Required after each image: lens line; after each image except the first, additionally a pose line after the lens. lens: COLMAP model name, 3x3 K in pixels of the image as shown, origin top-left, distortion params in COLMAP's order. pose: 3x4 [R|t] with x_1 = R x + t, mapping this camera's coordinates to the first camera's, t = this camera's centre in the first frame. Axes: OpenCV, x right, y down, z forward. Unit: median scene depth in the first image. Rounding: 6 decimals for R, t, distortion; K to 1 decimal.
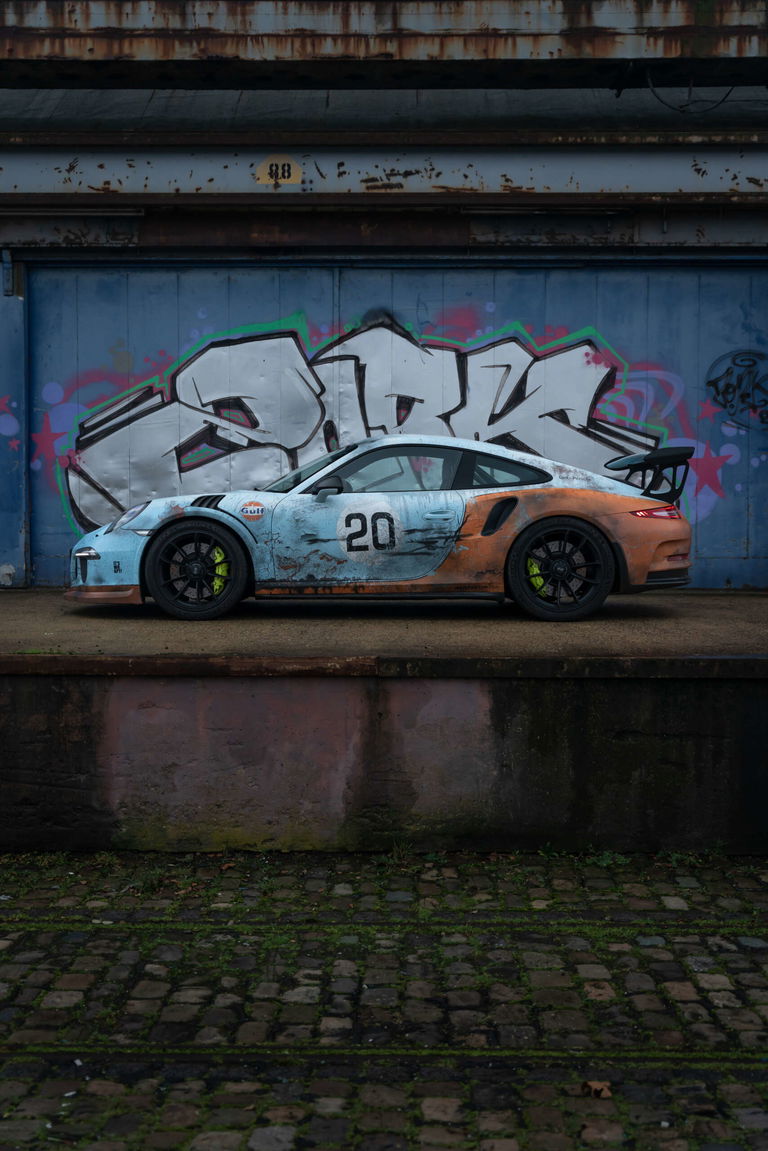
lens RADIAL K [[1306.2, 0, 379.2], [0, 1306.2, 573.8], [0, 0, 1]] dist [0.017094, 0.000000]
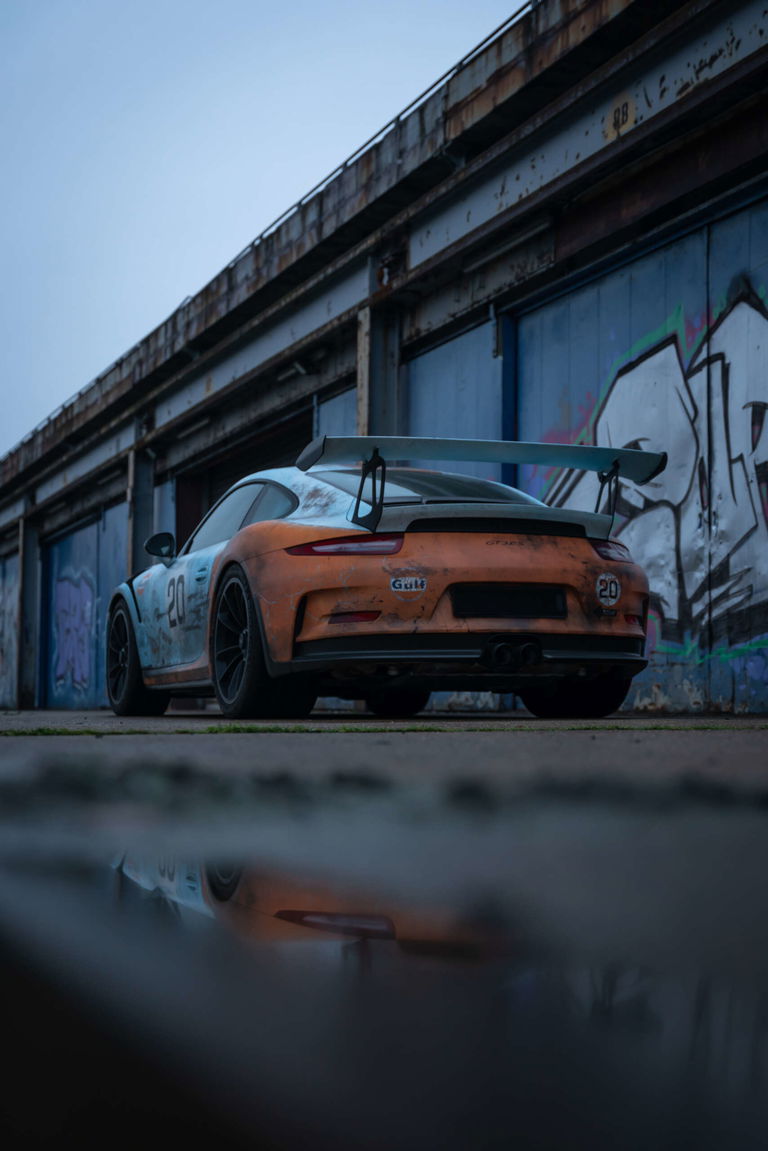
lens RADIAL K [[1853.4, 0, 424.2], [0, 1853.4, 577.6], [0, 0, 1]] dist [0.127355, 0.000000]
pose [[0.372666, -0.065680, -0.925638, 1.037117], [-0.045484, 0.995000, -0.088913, 0.043668], [0.926850, 0.075237, 0.367815, 0.713372]]
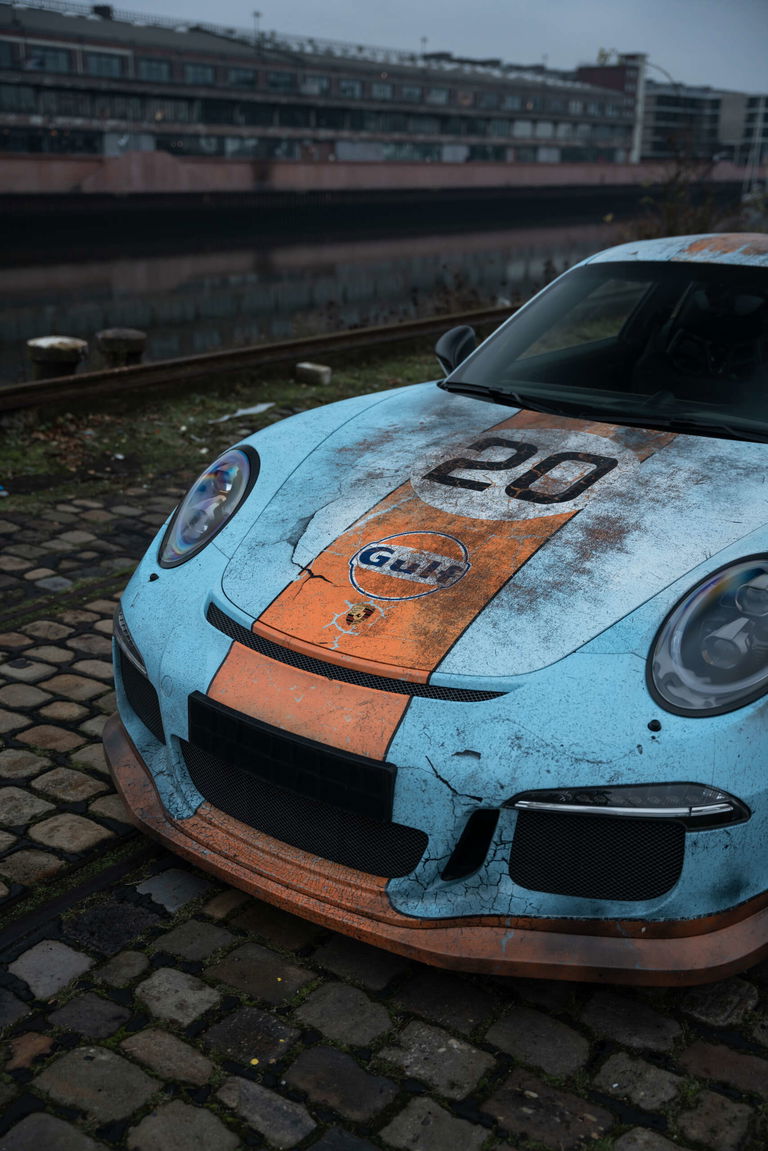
lens RADIAL K [[1306.2, 0, 384.3], [0, 1306.2, 583.8], [0, 0, 1]] dist [0.017094, 0.000000]
pose [[0.596947, -0.240183, 0.765485, -0.441635], [0.018150, 0.957934, 0.286414, -0.131948], [-0.802076, -0.157080, 0.576195, 0.899338]]
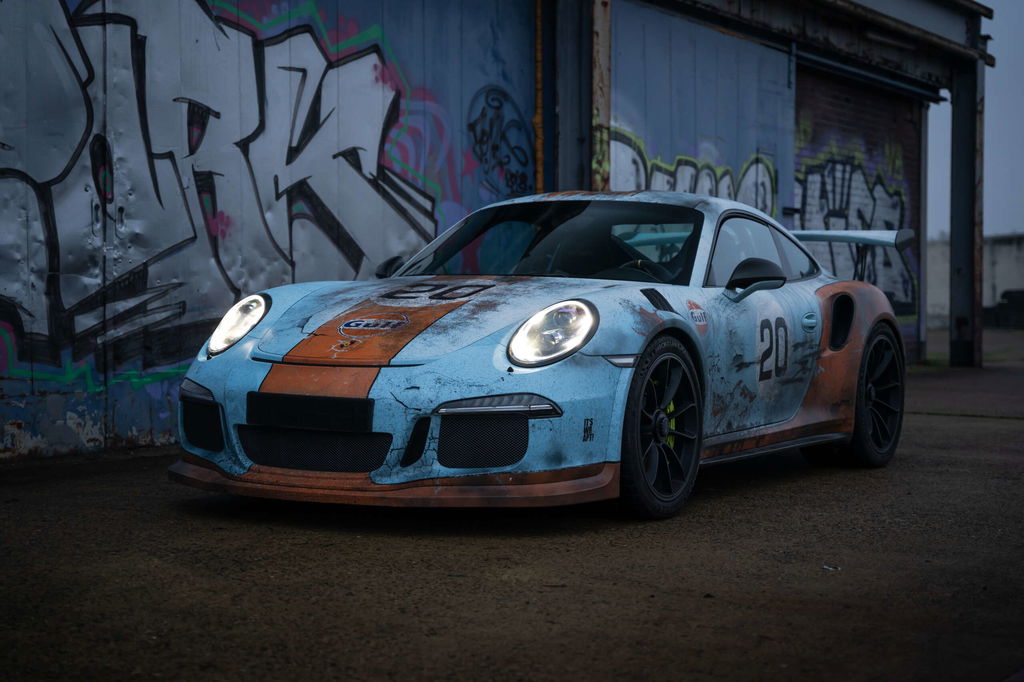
lens RADIAL K [[1794.2, 0, 504.1], [0, 1794.2, 337.1], [0, 0, 1]] dist [0.249522, 0.000000]
pose [[0.485782, -0.019359, 0.873865, -0.811996], [0.032872, 0.999452, 0.003868, -0.044245], [-0.873461, 0.026847, 0.486153, 0.672811]]
